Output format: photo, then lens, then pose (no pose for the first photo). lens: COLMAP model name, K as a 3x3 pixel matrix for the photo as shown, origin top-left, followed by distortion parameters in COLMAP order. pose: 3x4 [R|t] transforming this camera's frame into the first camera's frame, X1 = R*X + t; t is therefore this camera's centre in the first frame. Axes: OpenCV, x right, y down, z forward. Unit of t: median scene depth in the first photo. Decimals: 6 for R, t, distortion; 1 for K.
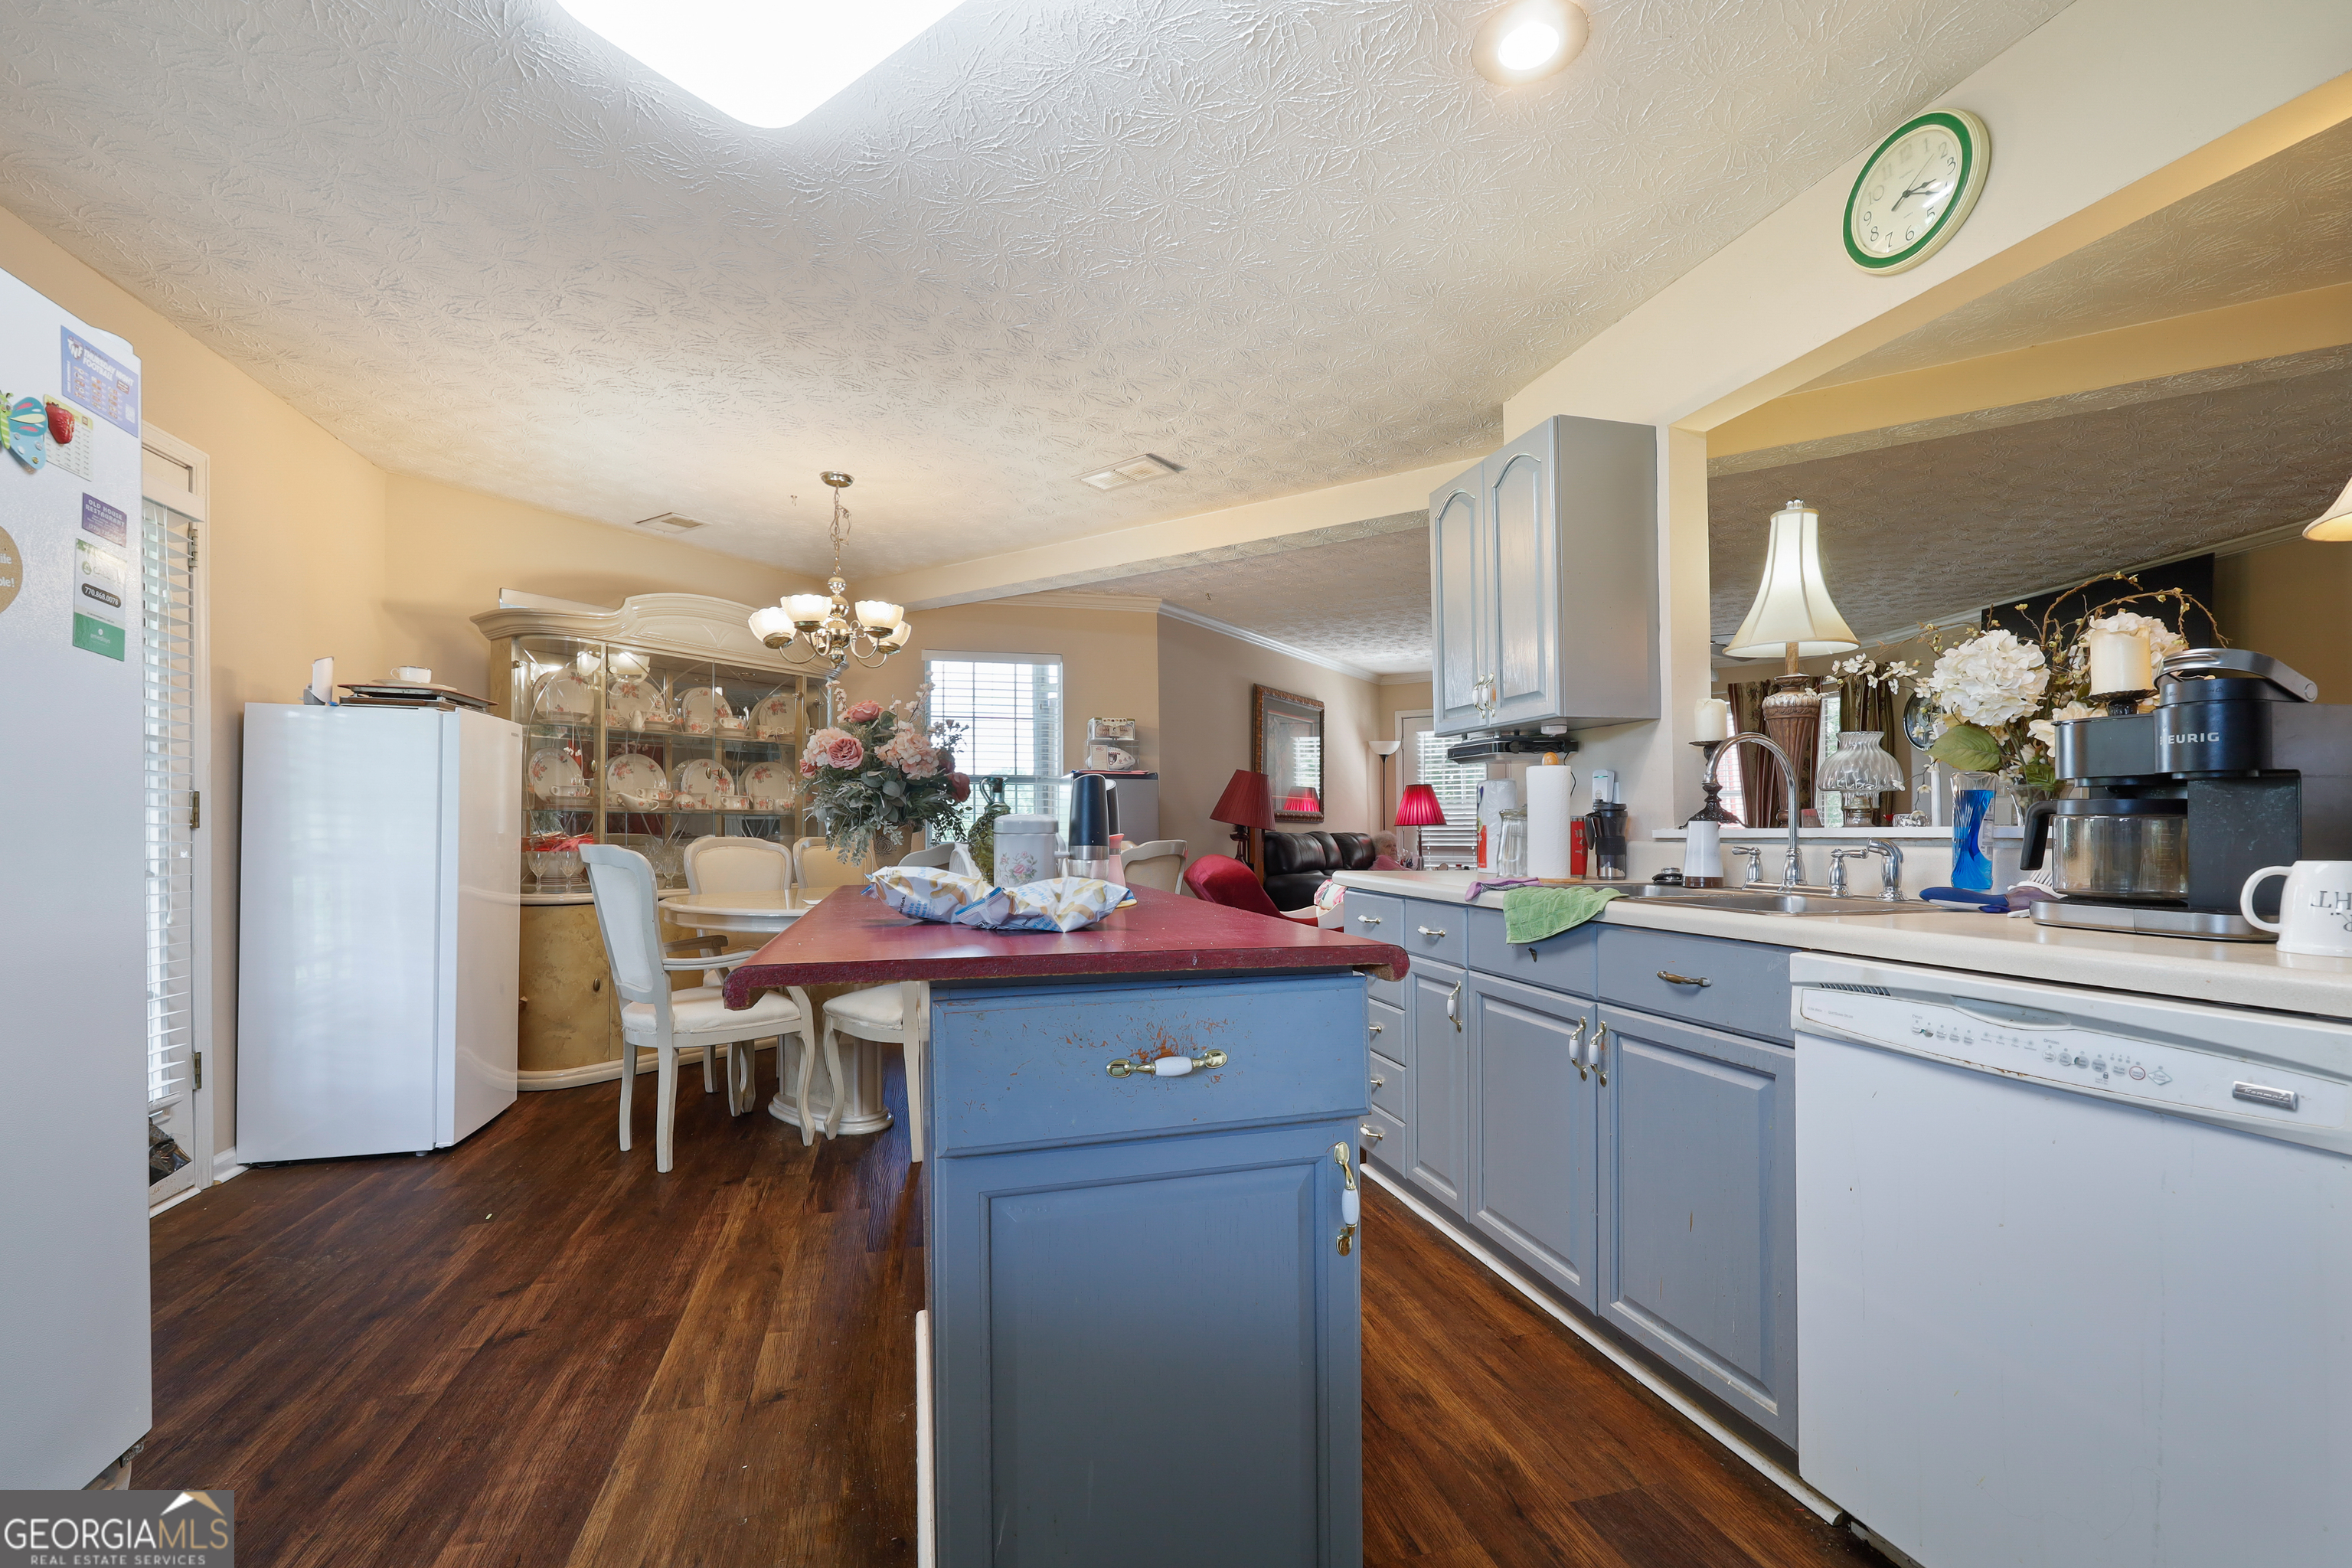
lens RADIAL K [[958.8, 0, 1151.3], [0, 958.8, 819.3], [0, 0, 1]] dist [0.005788, -0.000260]
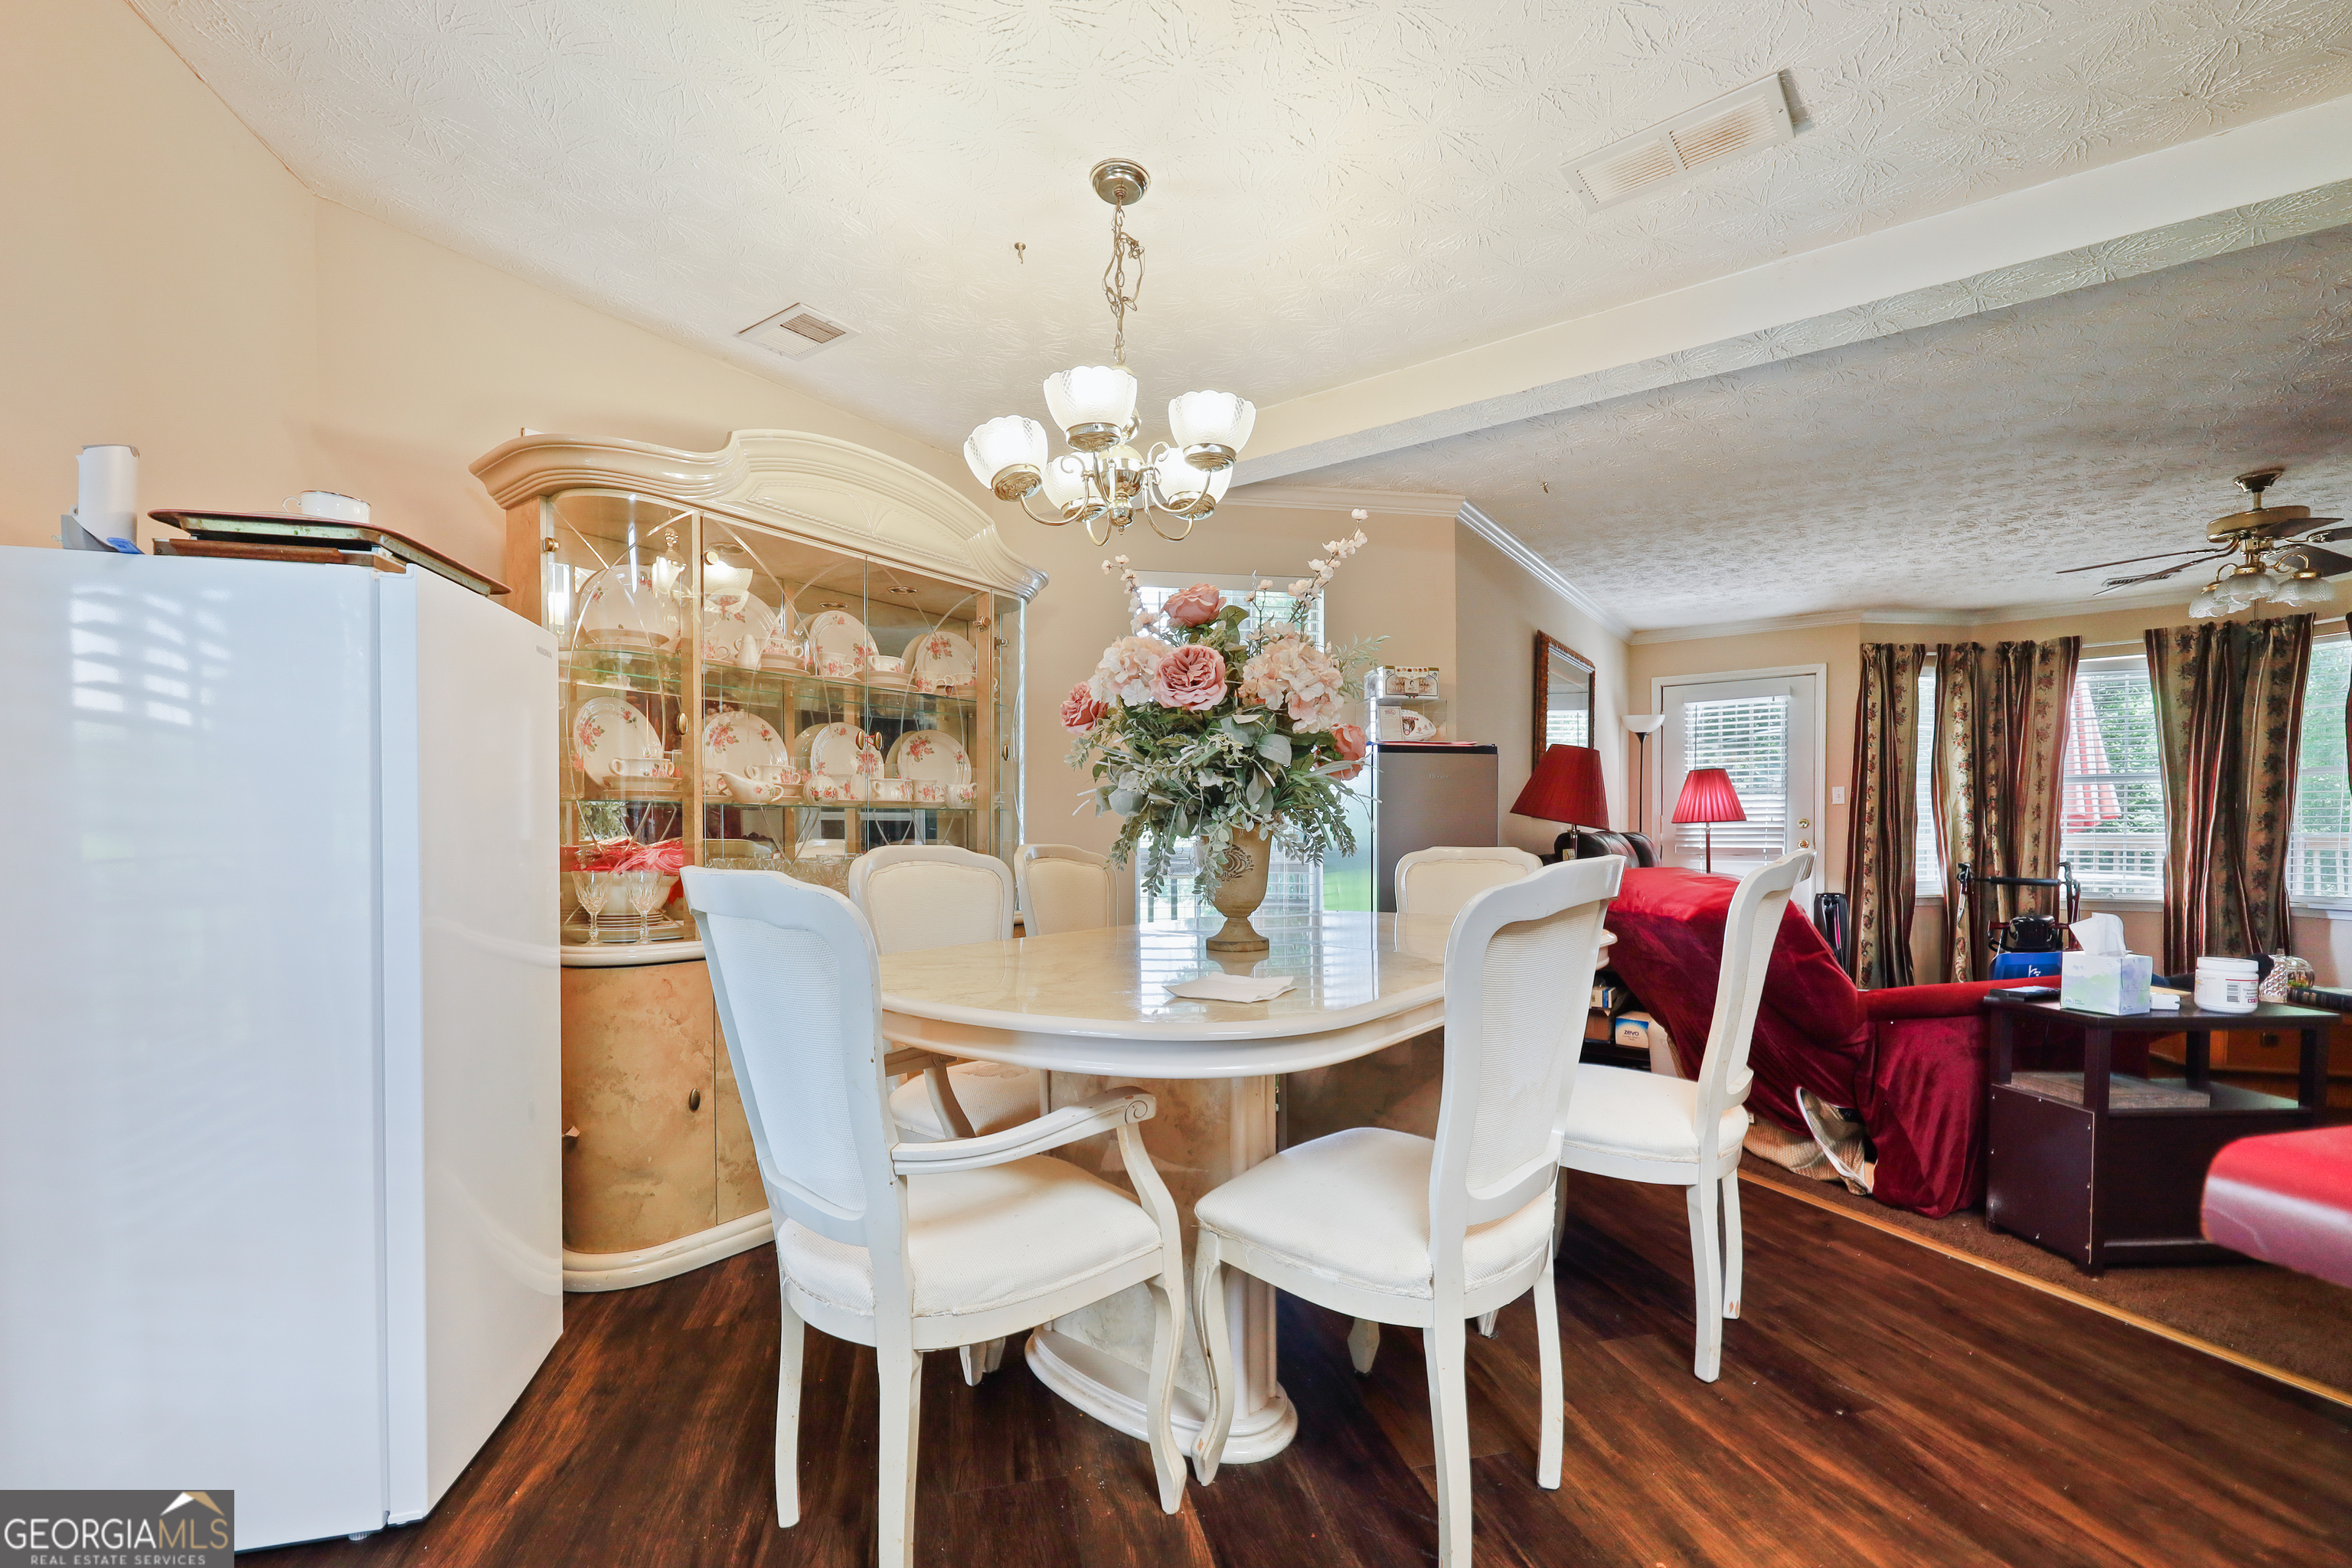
lens RADIAL K [[958.8, 0, 1151.5], [0, 958.8, 838.7], [0, 0, 1]] dist [0.005788, -0.000260]
pose [[0.999368, -0.004953, -0.035211, -0.279149], [0.005652, 0.999788, 0.019789, 0.003790], [0.035106, -0.019976, 0.999184, 0.431895]]
